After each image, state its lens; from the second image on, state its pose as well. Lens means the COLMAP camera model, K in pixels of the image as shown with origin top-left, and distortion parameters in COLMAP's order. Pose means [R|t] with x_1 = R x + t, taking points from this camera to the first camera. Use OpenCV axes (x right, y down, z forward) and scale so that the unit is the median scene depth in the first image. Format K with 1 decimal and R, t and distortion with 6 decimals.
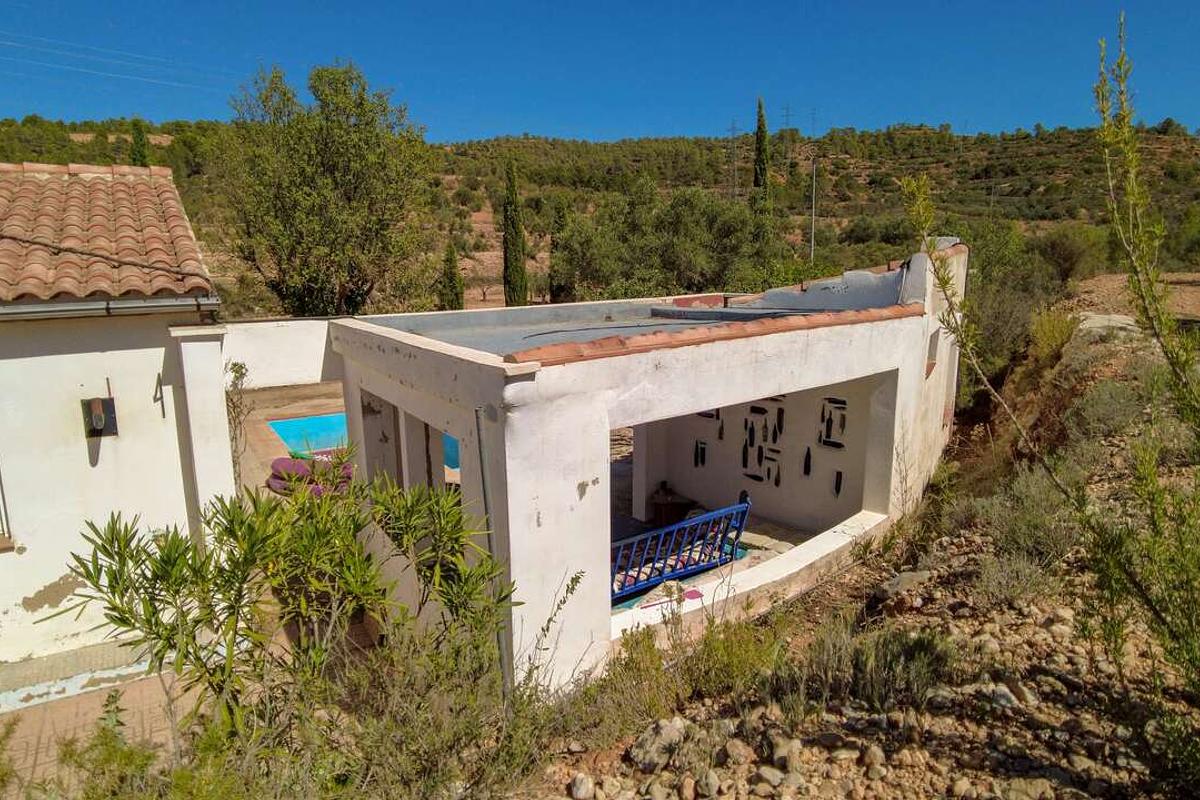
lens RADIAL K [[760.3, 0, 606.4], [0, 760.3, 398.1], [0, 0, 1]] dist [0.004082, -0.015641]
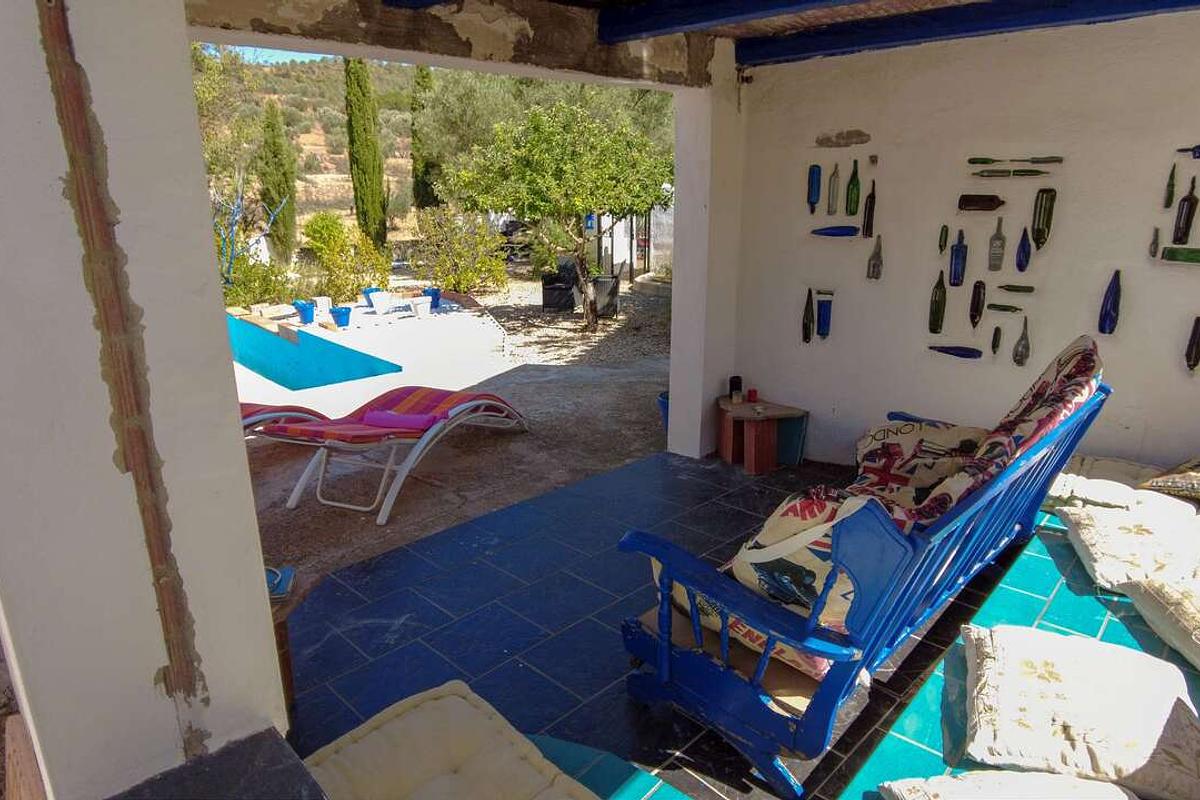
lens RADIAL K [[760.3, 0, 603.0], [0, 760.3, 398.9], [0, 0, 1]] dist [0.004082, -0.015641]
pose [[0.981477, -0.047617, 0.185569, -0.108808], [0.033706, 0.996429, 0.077412, 0.084665], [-0.188593, -0.069723, 0.979577, 0.539144]]
